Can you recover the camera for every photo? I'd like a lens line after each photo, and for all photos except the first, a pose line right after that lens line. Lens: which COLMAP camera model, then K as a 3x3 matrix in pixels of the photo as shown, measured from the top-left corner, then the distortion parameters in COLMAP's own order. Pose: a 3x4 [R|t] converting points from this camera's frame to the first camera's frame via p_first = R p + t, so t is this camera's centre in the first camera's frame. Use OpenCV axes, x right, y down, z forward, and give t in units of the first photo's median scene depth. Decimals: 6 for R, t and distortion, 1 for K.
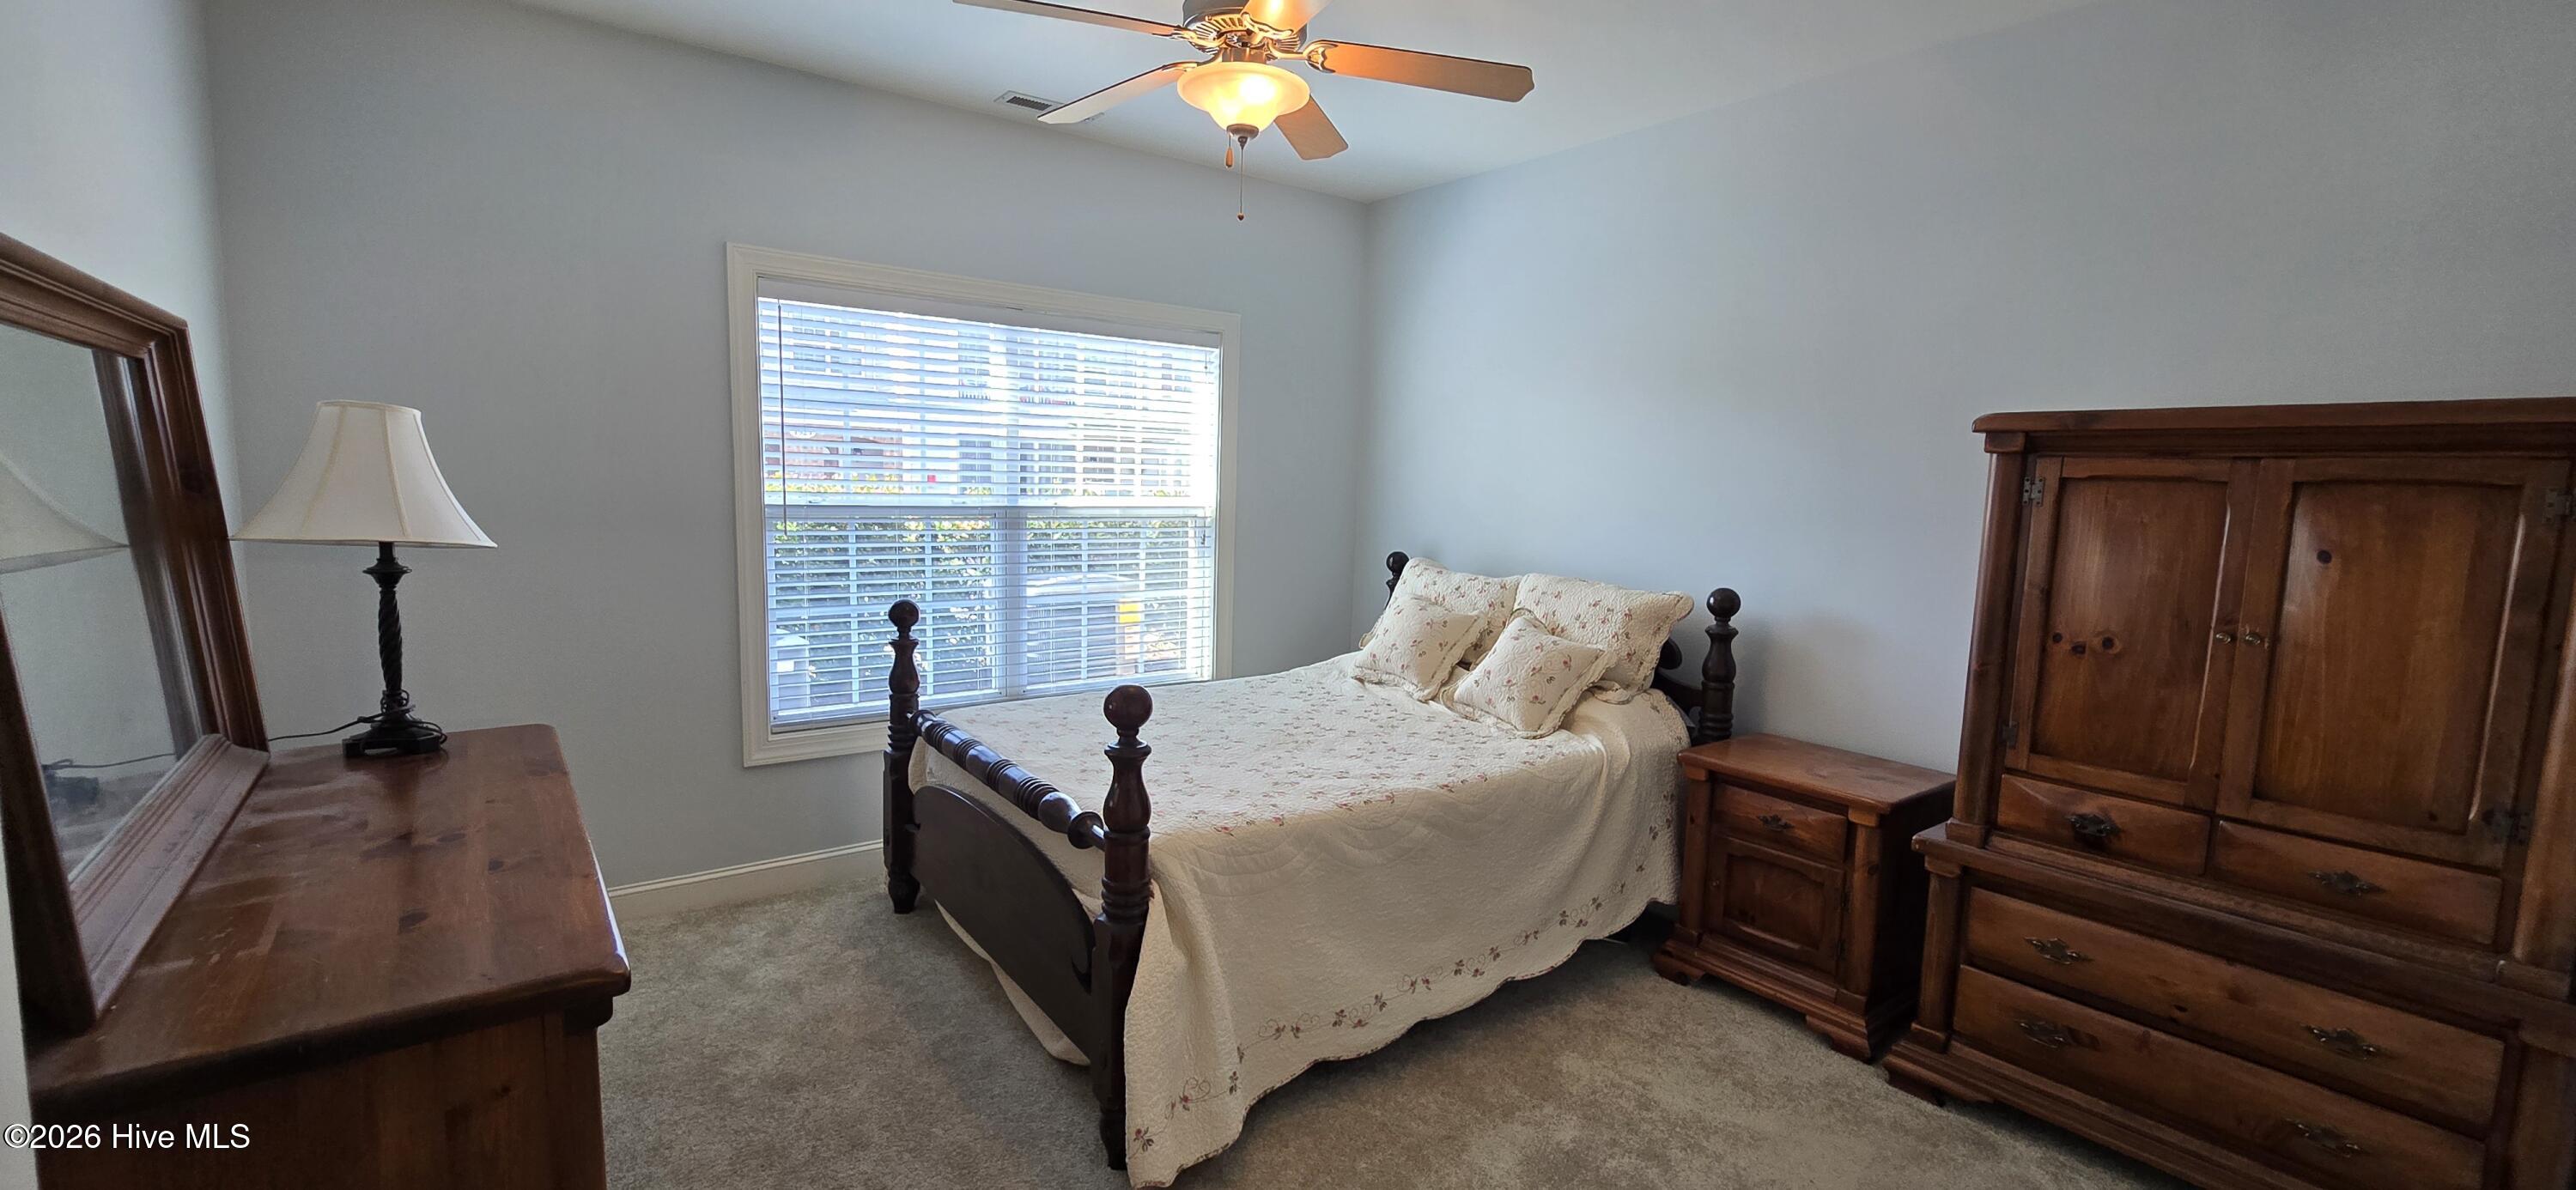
lens RADIAL K [[1061.8, 0, 1299.5], [0, 1061.8, 596.2], [0, 0, 1]] dist [0.000964, -0.000148]
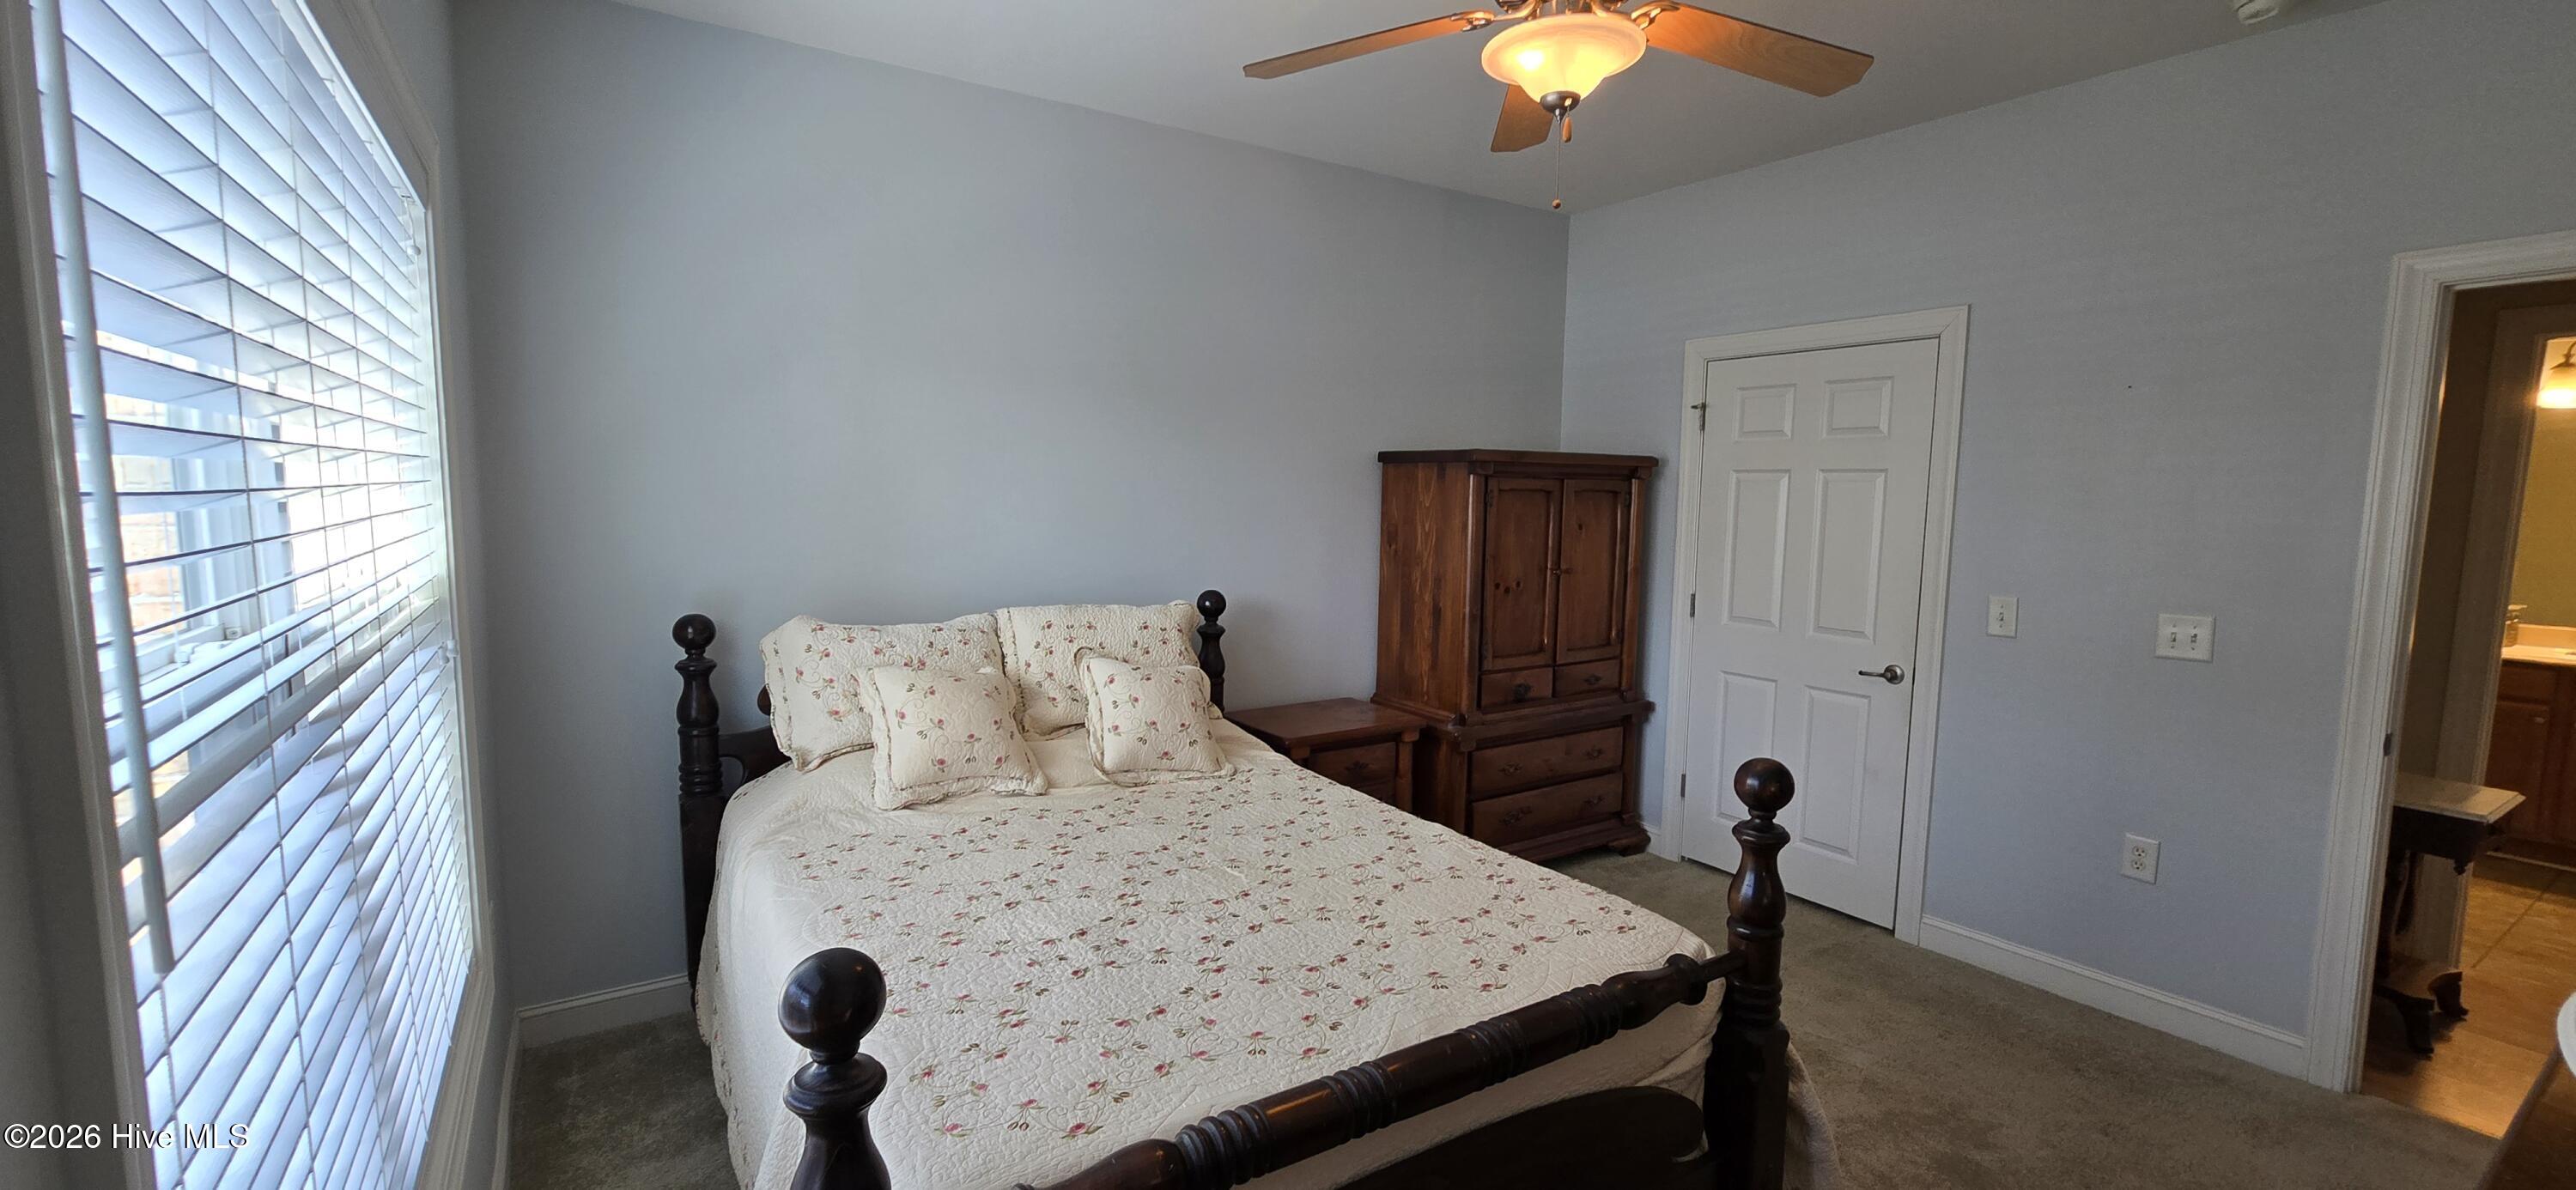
lens RADIAL K [[1042.1, 0, 1286.2], [0, 1042.1, 605.7], [0, 0, 1]] dist [0.001285, -0.000499]
pose [[0.063103, -0.131846, 0.989260, -0.928751], [0.102317, 0.986867, 0.125001, -0.169445], [-0.992748, 0.093330, 0.075764, 1.215171]]
